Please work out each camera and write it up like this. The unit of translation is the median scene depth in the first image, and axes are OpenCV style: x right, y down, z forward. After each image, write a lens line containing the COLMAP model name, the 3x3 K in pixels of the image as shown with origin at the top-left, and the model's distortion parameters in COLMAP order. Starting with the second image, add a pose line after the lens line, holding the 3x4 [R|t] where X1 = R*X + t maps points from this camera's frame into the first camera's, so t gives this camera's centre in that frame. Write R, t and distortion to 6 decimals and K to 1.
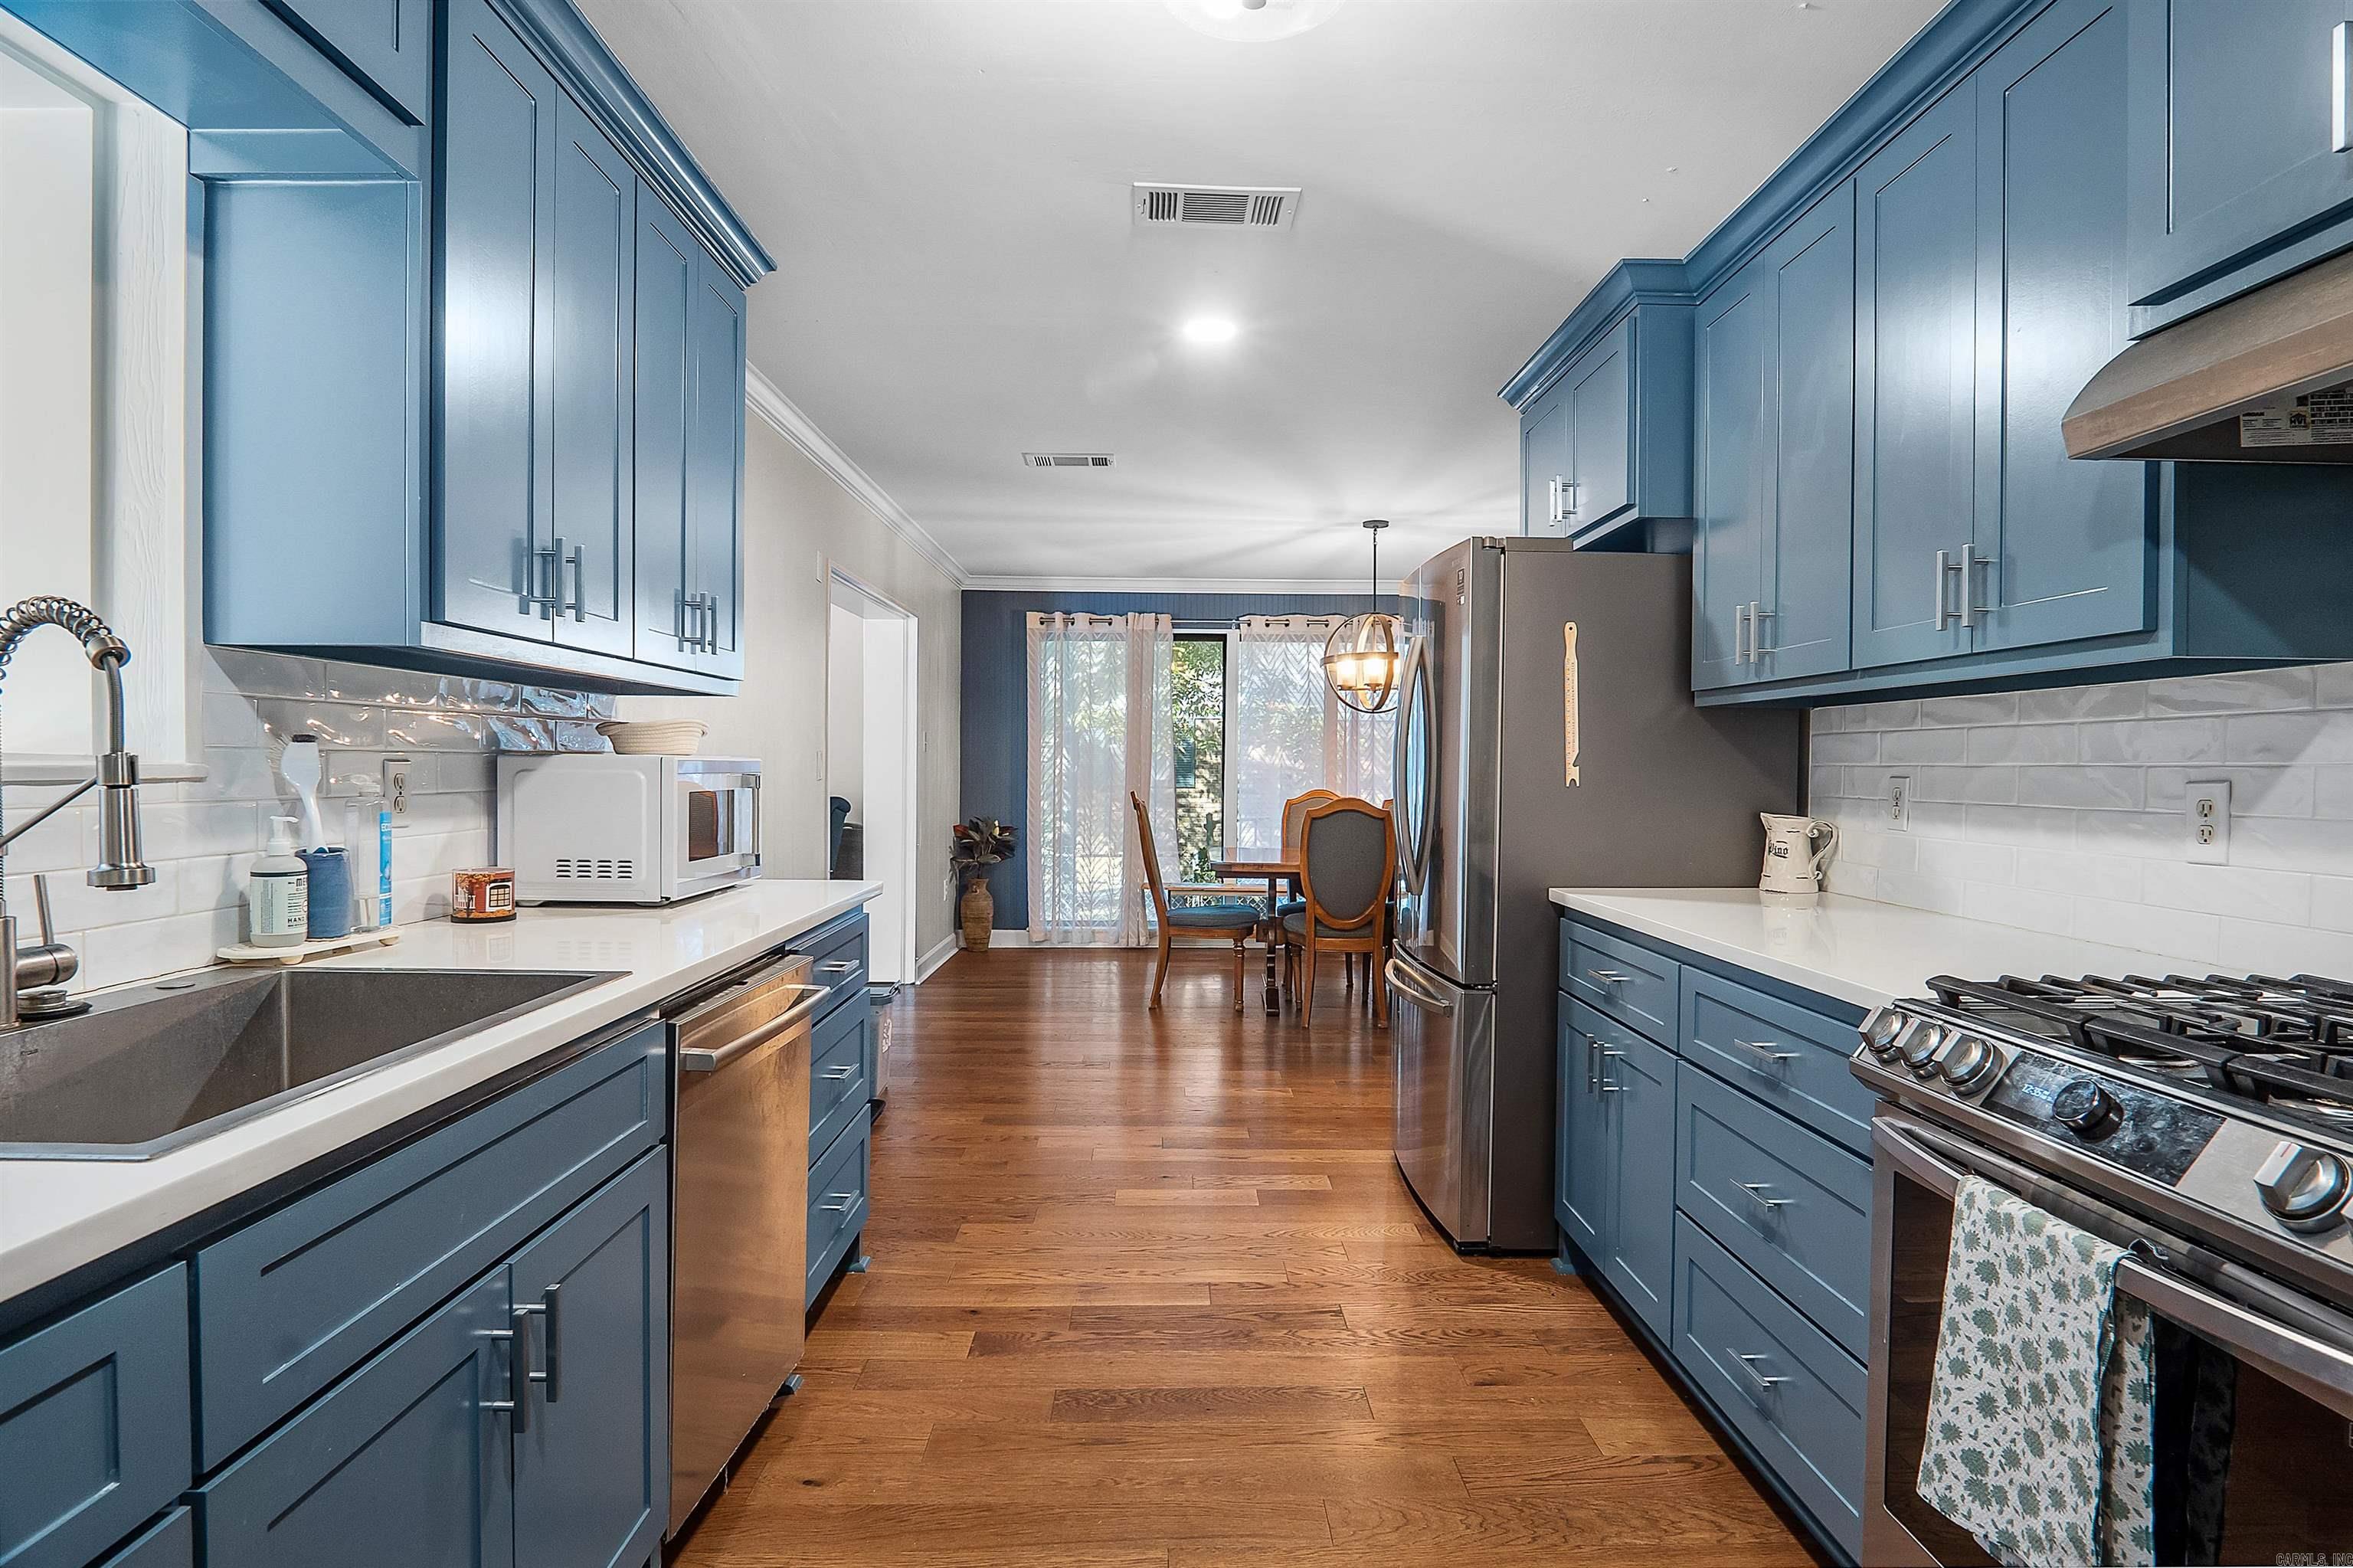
lens RADIAL K [[1256.5, 0, 1185.9], [0, 1256.5, 774.5], [0, 0, 1]] dist [-0.033697, 0.009592]
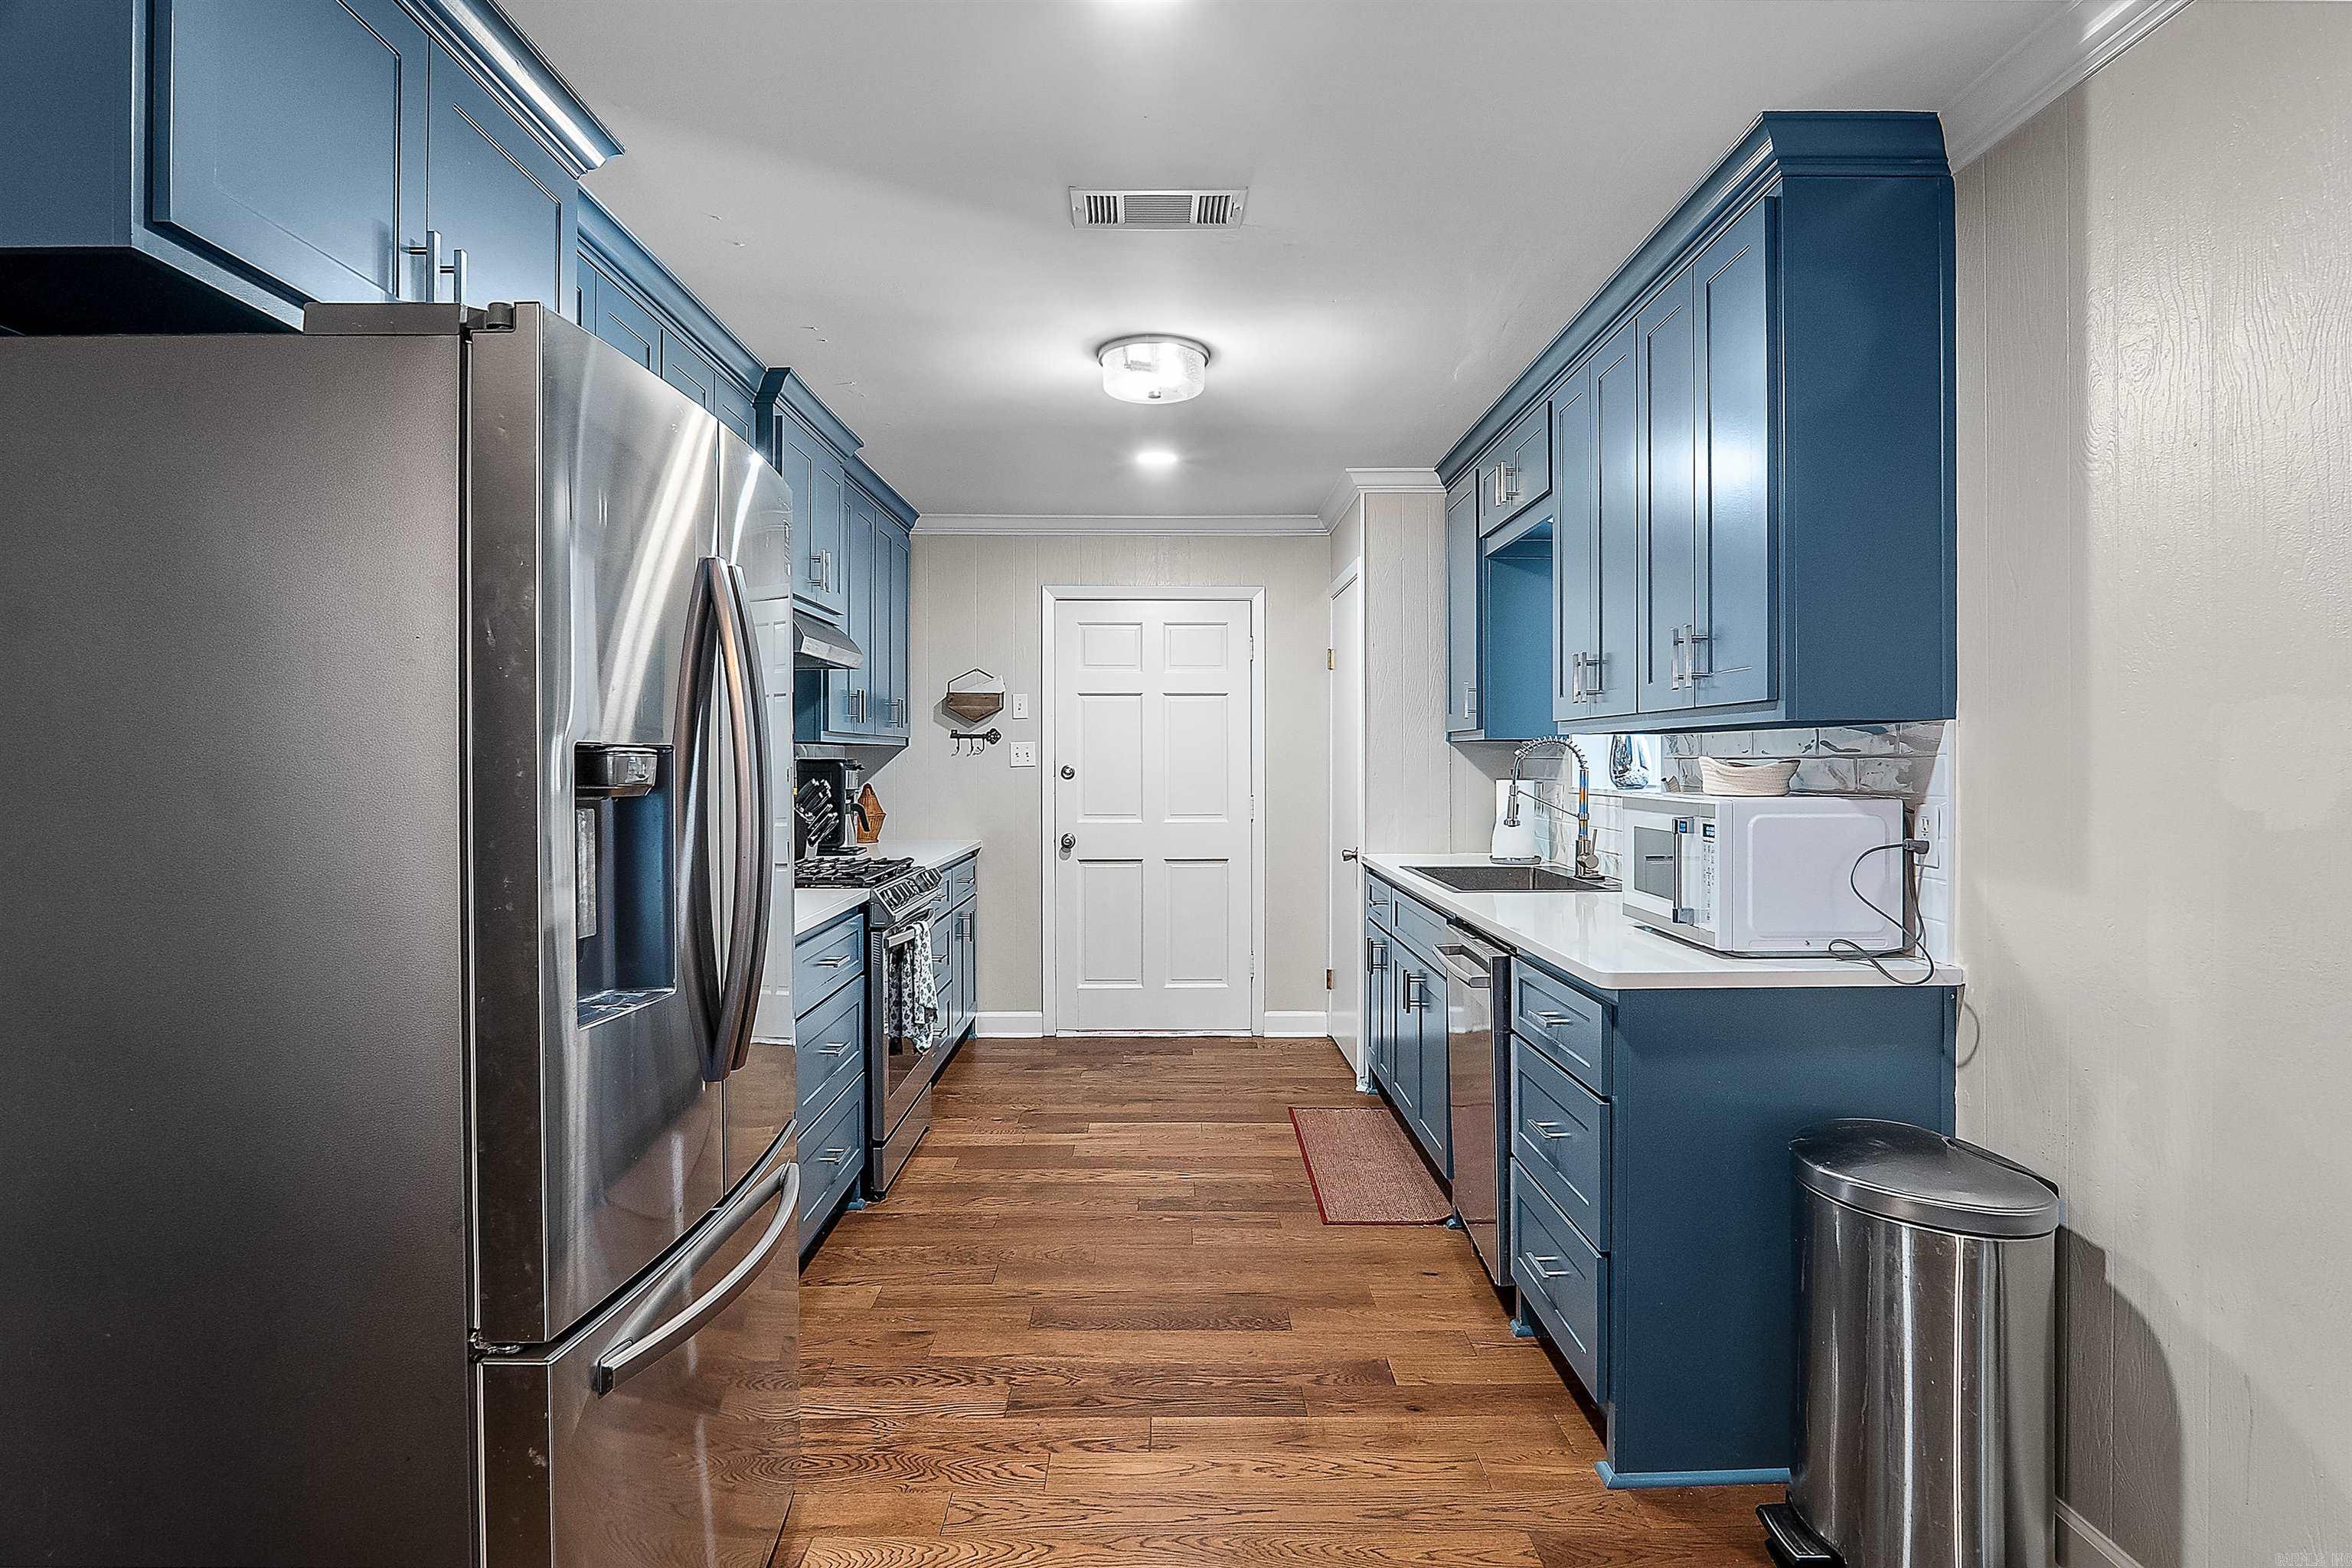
lens RADIAL K [[1255.9, 0, 1185.4], [0, 1255.9, 774.5], [0, 0, 1]] dist [-0.033697, 0.009592]
pose [[-0.999949, -0.010084, 0.000022, 0.000871], [-0.010081, 0.999708, 0.021943, -0.049420], [-0.000243, 0.021942, -0.999759, 1.969859]]
